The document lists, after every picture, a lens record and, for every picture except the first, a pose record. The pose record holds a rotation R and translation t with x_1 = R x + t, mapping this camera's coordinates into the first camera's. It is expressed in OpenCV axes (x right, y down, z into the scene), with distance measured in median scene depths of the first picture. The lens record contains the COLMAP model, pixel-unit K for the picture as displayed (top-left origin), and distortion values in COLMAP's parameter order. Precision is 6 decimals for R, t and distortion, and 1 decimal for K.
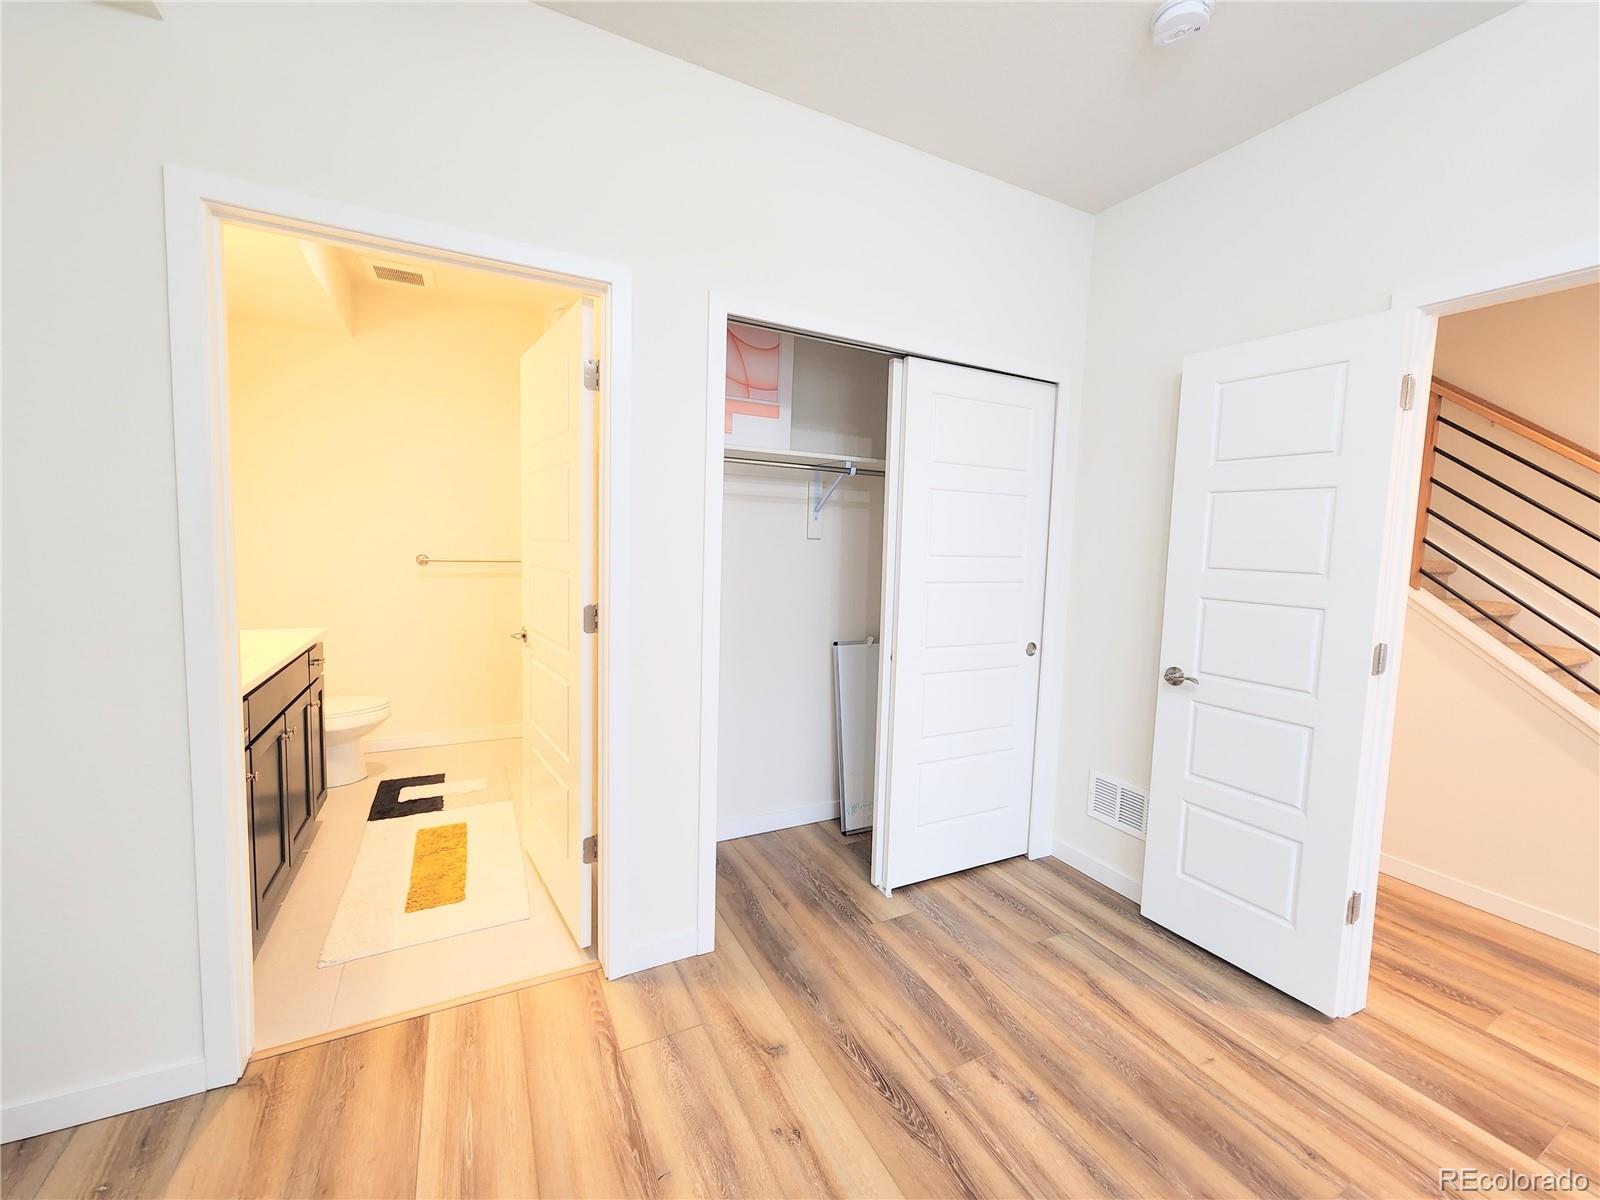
lens RADIAL K [[648.5, 0, 803.1], [0, 648.5, 597.9], [0, 0, 1]] dist [0.002733, -0.000521]
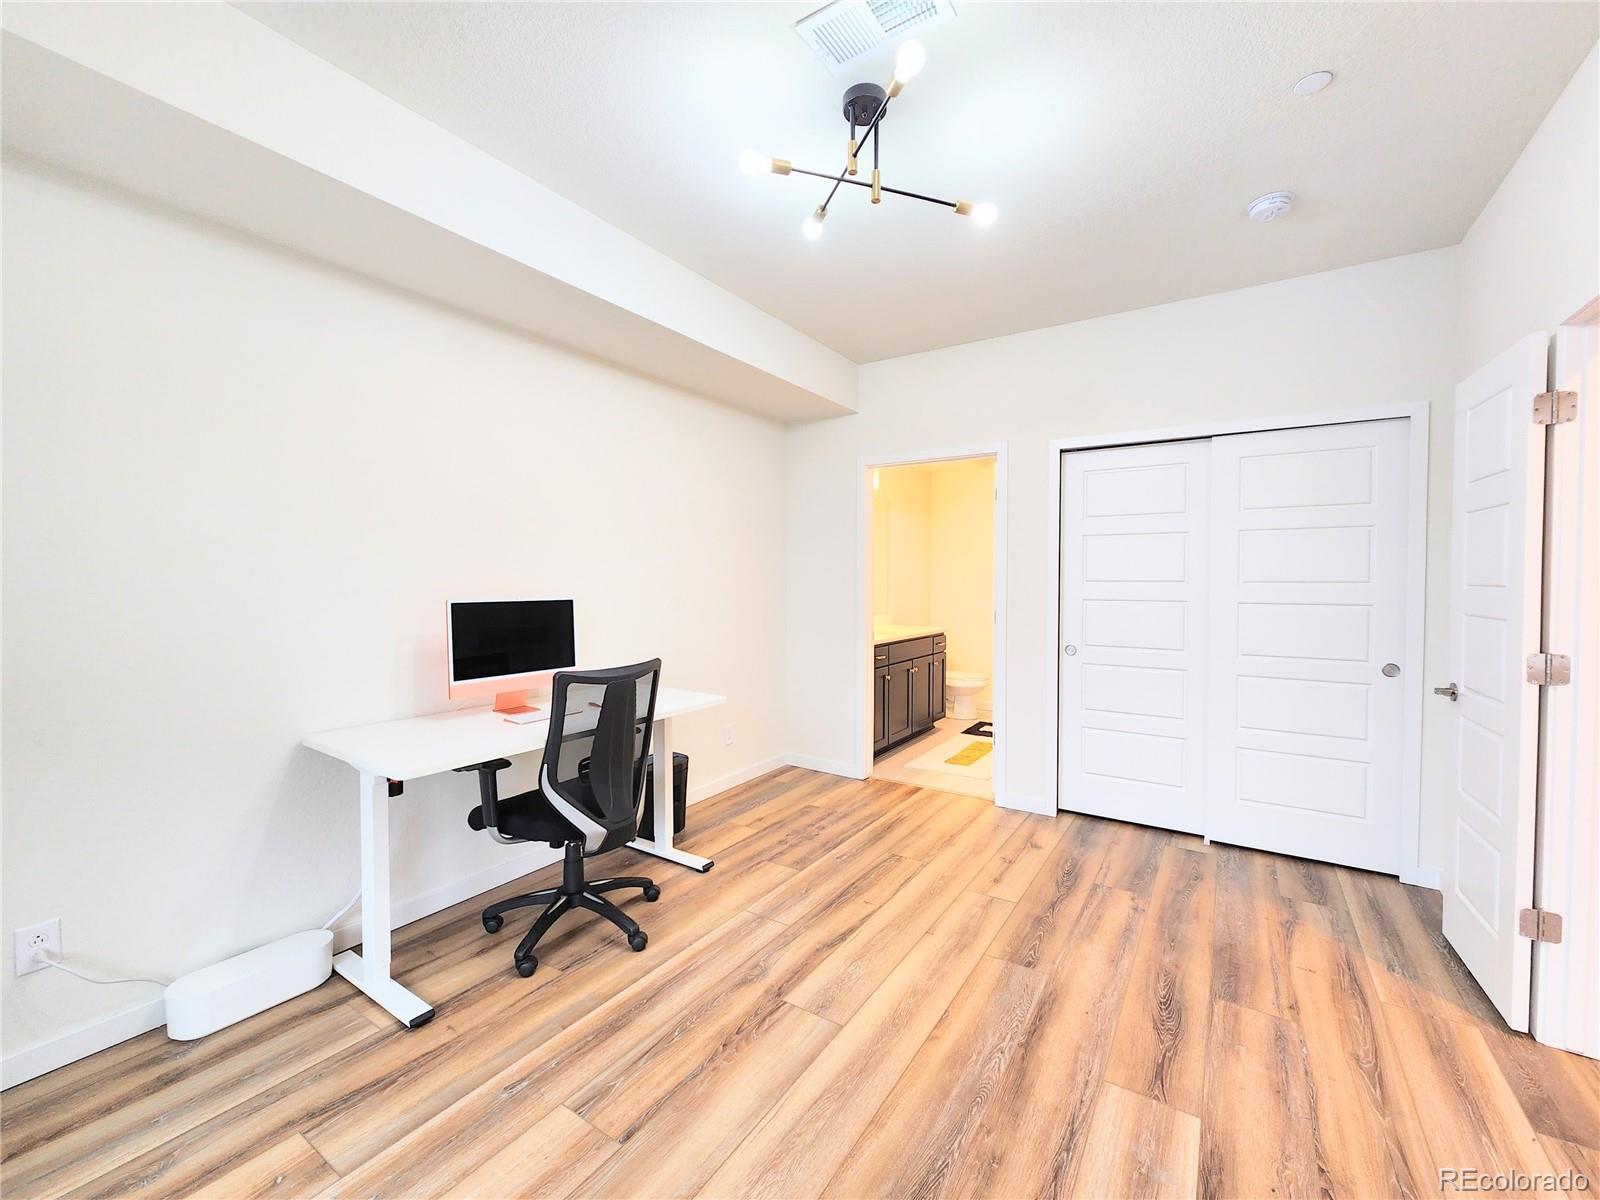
lens RADIAL K [[648.5, 0, 811.8], [0, 648.5, 592.2], [0, 0, 1]] dist [0.002733, -0.000521]
pose [[0.495823, -0.006548, -0.868399, 1.141439], [-0.064831, 0.996902, -0.044533, 0.086330], [0.866000, 0.078380, 0.493863, -0.480841]]
